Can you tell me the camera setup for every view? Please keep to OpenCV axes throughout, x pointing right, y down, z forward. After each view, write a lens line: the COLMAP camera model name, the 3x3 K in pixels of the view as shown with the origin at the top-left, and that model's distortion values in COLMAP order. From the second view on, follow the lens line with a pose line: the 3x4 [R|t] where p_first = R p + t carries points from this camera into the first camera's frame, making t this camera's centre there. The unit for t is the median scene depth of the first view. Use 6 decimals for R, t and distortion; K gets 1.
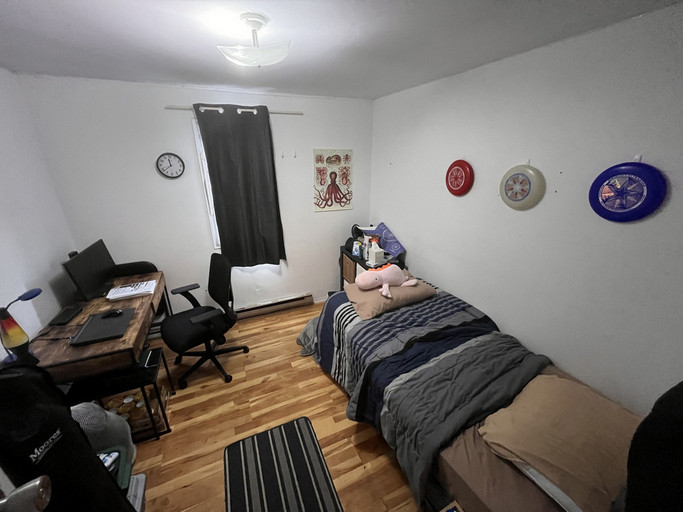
lens RADIAL K [[276.6, 0, 341.0], [0, 276.6, 254.9], [0, 0, 1]] dist [0.000420, -0.000180]
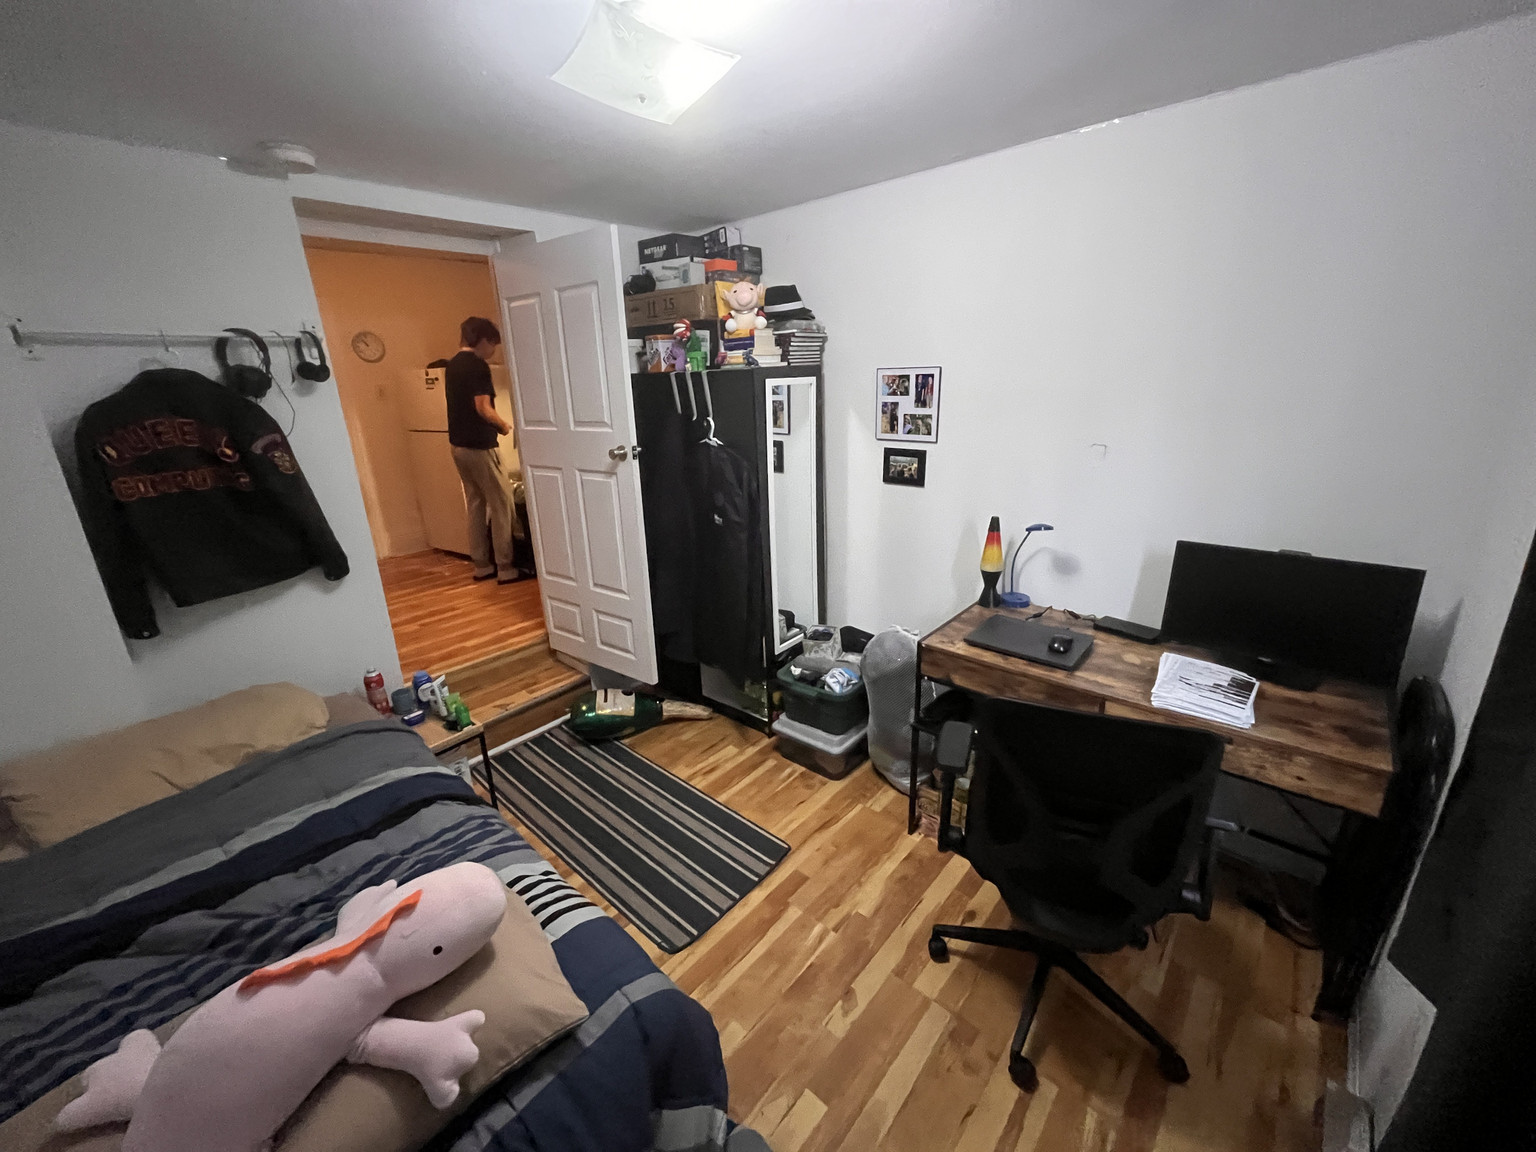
lens RADIAL K [[622.1, 0, 767.7], [0, 622.1, 571.7], [0, 0, 1]] dist [0.000420, -0.000180]
pose [[-0.912892, 0.145267, -0.381479, 0.017454], [-0.118377, 0.800165, 0.587982, -0.419351], [0.390660, 0.581923, -0.713268, 1.385684]]
